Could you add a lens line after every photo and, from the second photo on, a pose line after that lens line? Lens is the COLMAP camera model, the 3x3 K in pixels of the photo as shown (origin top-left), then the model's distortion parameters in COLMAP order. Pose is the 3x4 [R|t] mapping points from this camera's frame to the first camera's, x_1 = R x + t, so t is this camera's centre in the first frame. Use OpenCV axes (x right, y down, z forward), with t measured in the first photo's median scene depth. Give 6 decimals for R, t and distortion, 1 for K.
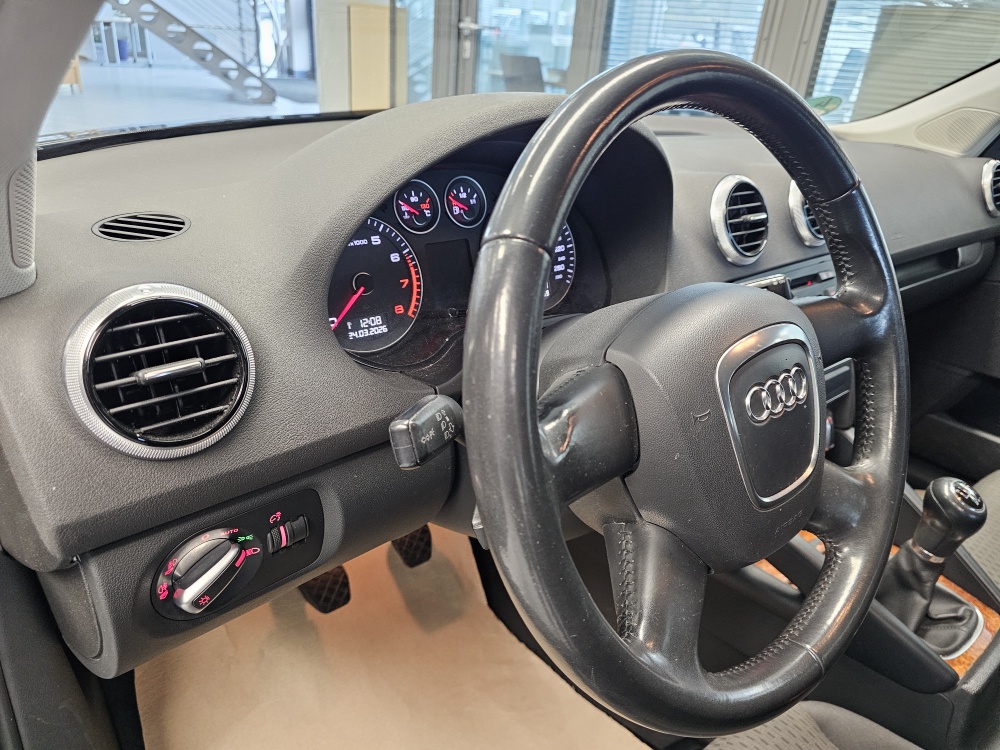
lens RADIAL K [[674.1, 0, 500.0], [0, 674.1, 375.0], [0, 0, 1]] dist [0.046562, -0.051714]
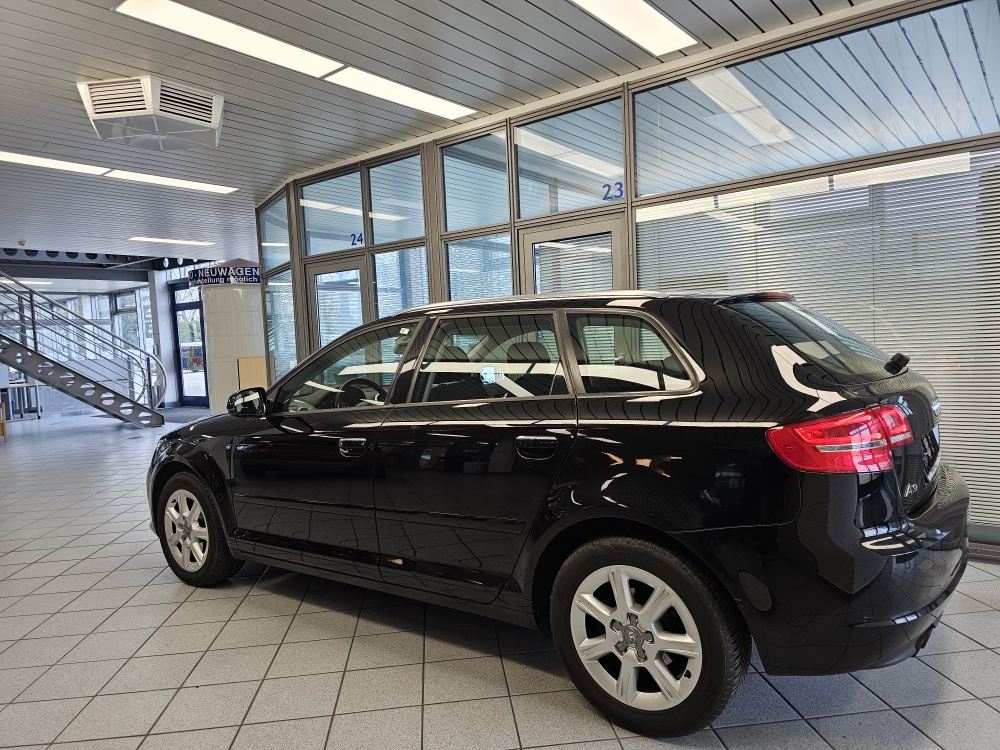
lens RADIAL K [[674.1, 0, 500.0], [0, 674.1, 375.0], [0, 0, 1]] dist [0.046562, -0.051714]
pose [[0.960967, -0.131387, 0.243474, -0.106122], [0.217984, 0.901496, -0.373882, 1.839717], [-0.170368, 0.412362, 0.894948, -4.226521]]
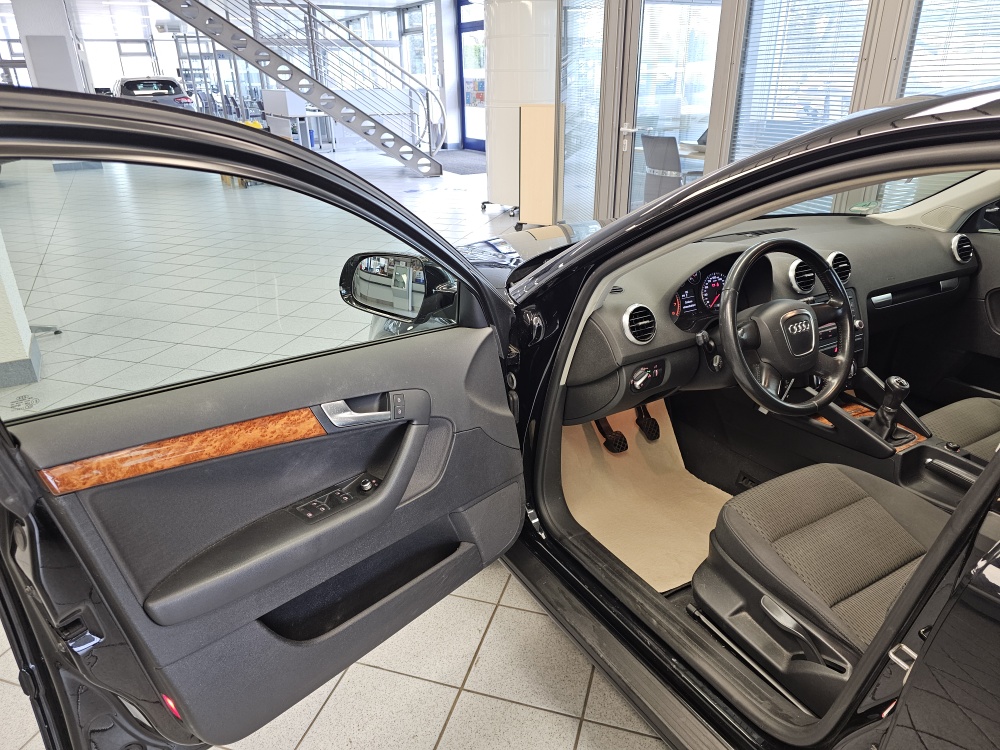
lens RADIAL K [[674.1, 0, 500.0], [0, 674.1, 375.0], [0, 0, 1]] dist [0.046562, -0.051714]
pose [[0.984850, -0.014625, -0.172790, -0.333008], [0.004158, 0.998142, -0.060784, 0.297152], [0.173358, 0.059145, 0.983081, -1.717260]]
